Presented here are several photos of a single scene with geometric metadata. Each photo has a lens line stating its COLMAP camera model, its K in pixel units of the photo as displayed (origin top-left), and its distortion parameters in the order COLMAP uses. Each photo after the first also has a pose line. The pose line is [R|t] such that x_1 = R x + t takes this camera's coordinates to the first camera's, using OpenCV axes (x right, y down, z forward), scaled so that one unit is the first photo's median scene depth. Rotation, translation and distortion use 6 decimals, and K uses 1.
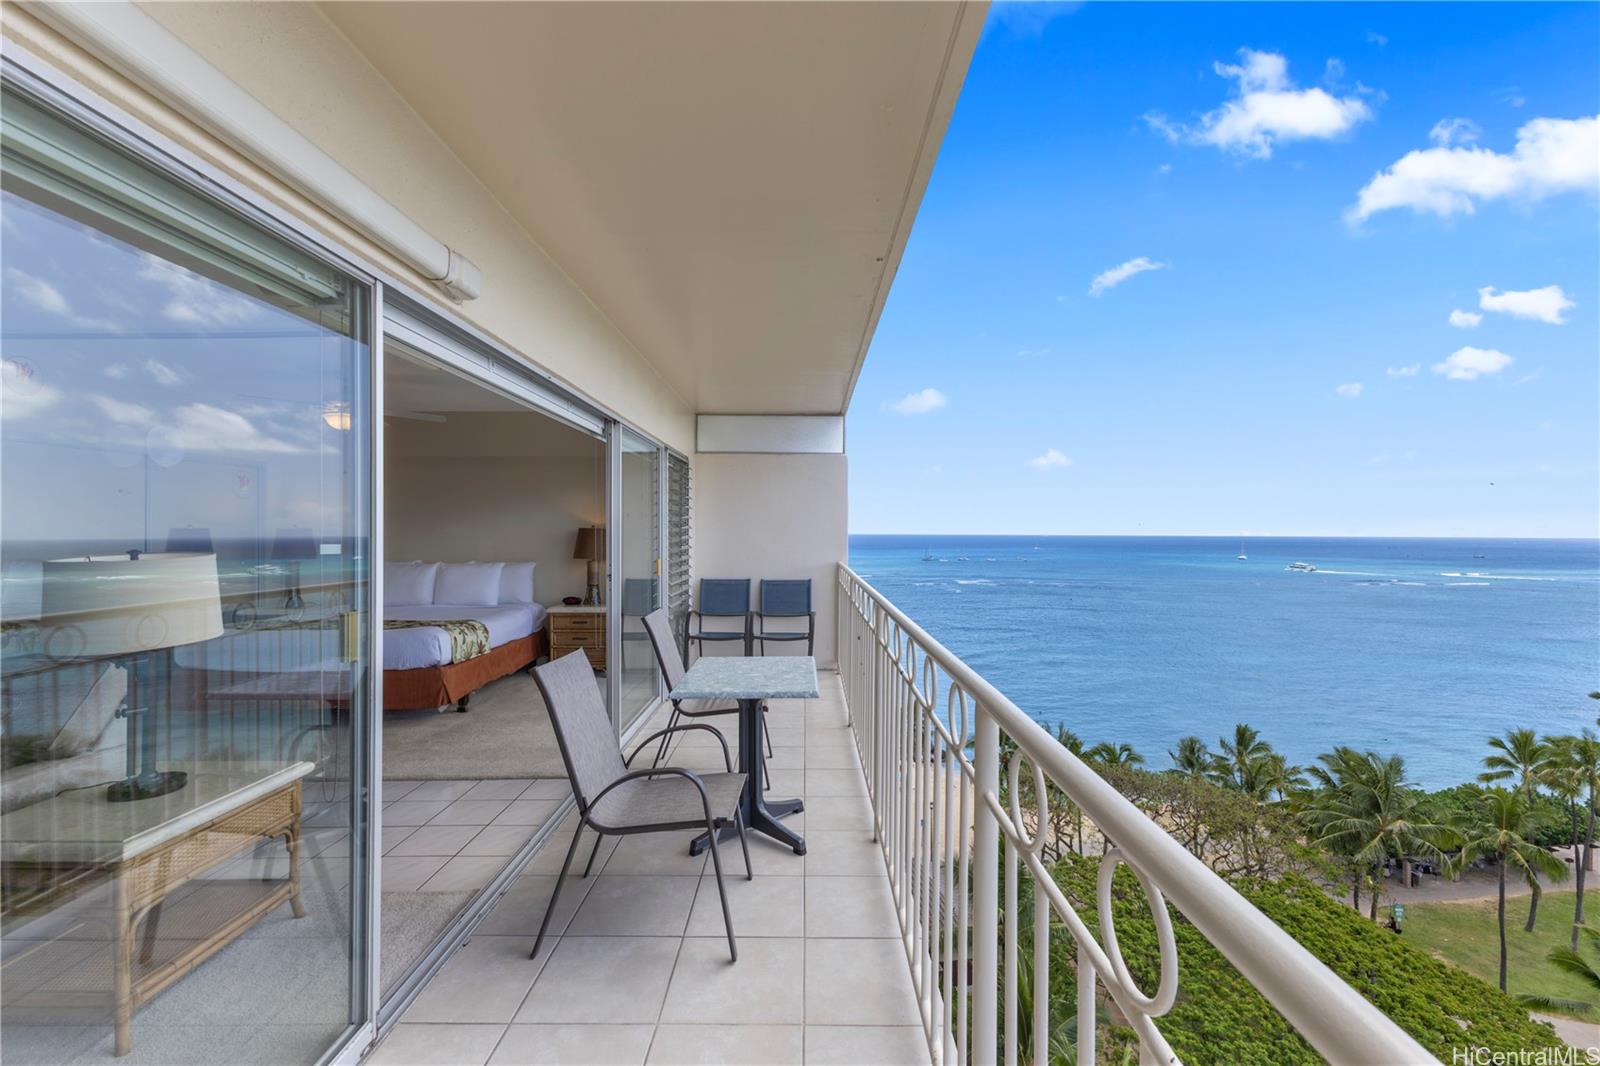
lens RADIAL K [[687.3, 0, 802.4], [0, 687.3, 529.5], [0, 0, 1]] dist [0.013856, -0.004073]
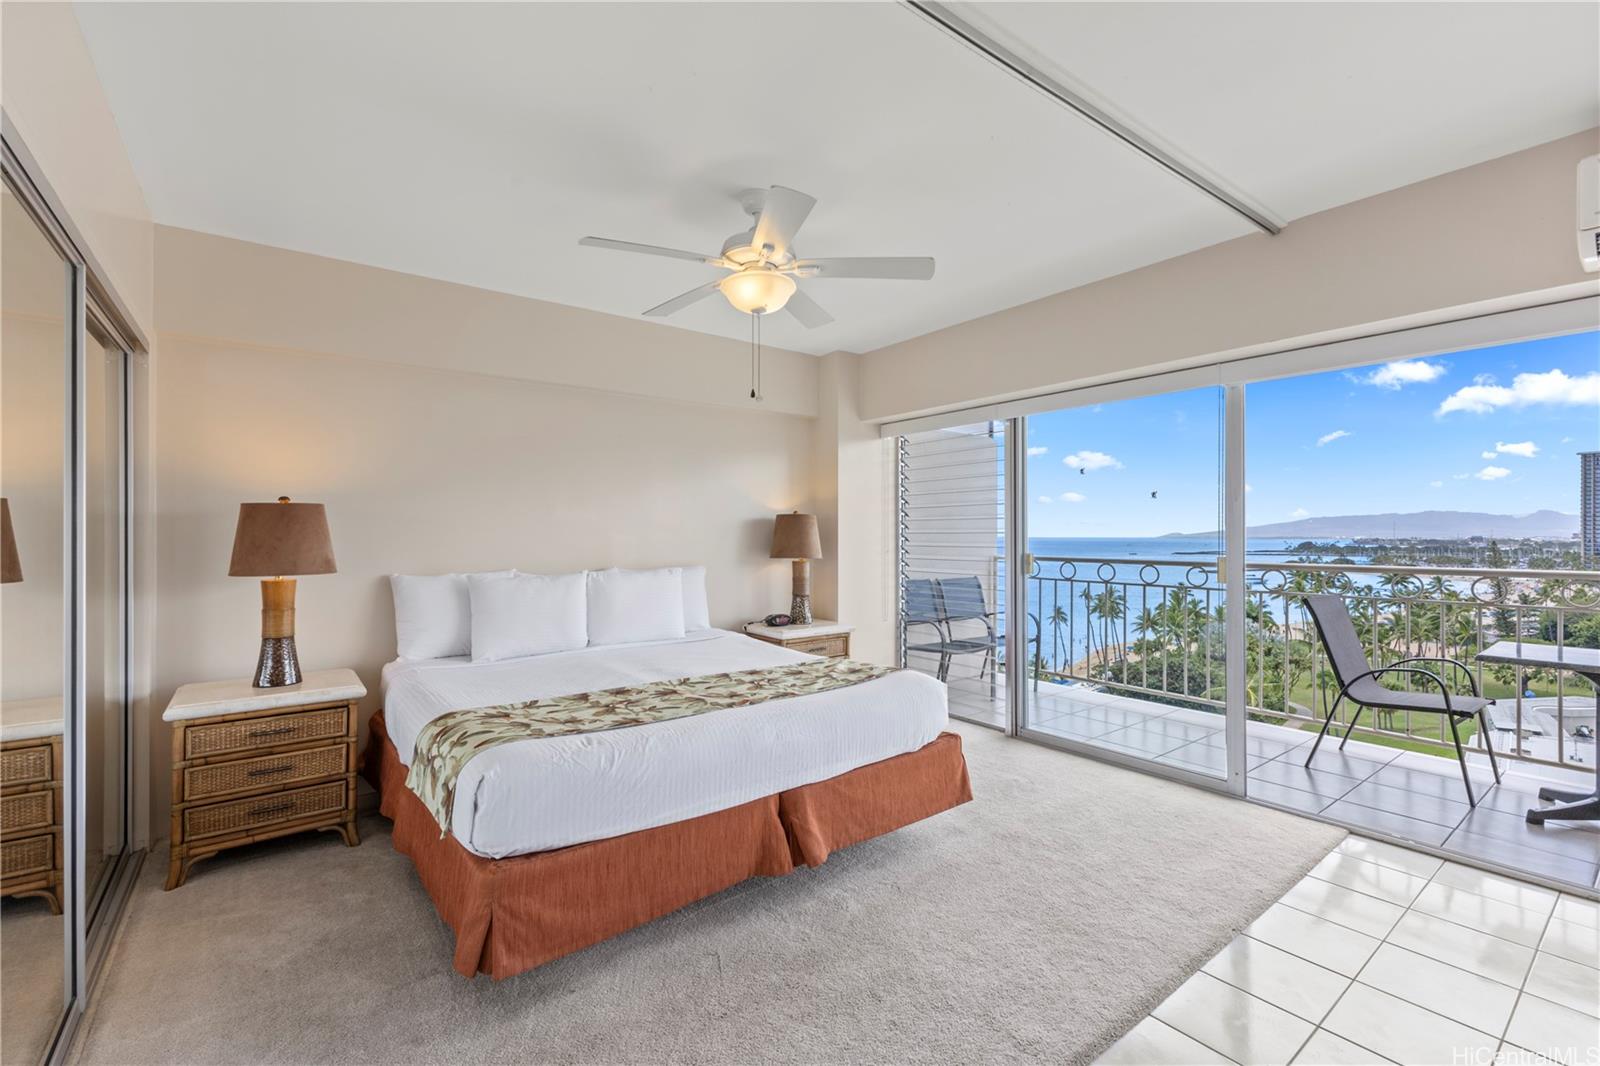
lens RADIAL K [[687.3, 0, 801.7], [0, 687.3, 535.7], [0, 0, 1]] dist [0.013856, -0.004073]
pose [[0.791163, -0.004965, 0.611585, -0.707034], [0.002019, 0.999983, 0.005507, 0.015601], [-0.611602, -0.003122, 0.791159, 0.432971]]
